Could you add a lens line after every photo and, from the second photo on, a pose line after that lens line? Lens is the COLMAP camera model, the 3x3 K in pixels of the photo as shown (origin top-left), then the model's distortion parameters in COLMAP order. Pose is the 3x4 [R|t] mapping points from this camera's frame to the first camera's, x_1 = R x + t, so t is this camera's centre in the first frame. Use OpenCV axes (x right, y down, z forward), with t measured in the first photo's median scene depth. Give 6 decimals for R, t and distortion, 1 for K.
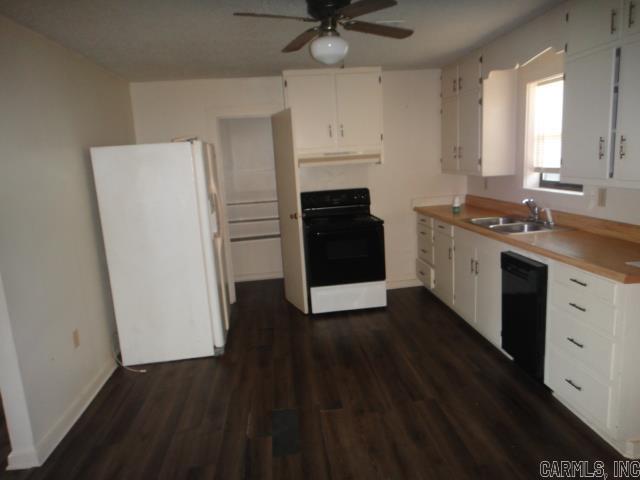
lens RADIAL K [[442.6, 0, 320.0], [0, 442.6, 240.0], [0, 0, 1]] dist [-0.009816, 0.001422]
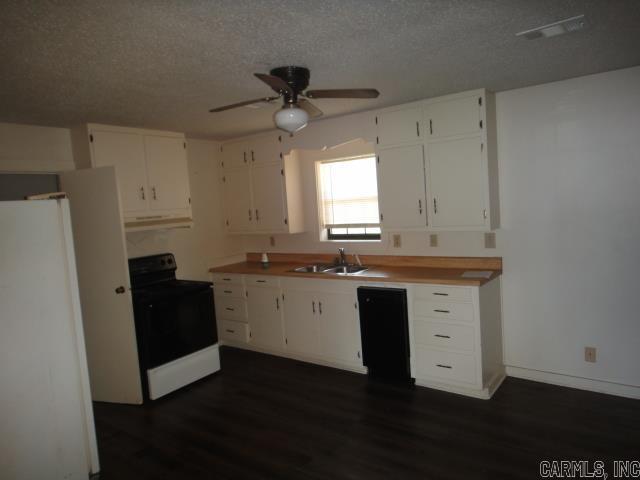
lens RADIAL K [[443.0, 0, 319.0], [0, 443.0, 235.4], [0, 0, 1]] dist [0.005758, 0.002130]
pose [[0.675962, -0.041601, 0.735761, -0.455305], [0.164350, 0.981770, -0.095482, -0.013081], [-0.718376, 0.185465, 0.670476, 0.146992]]
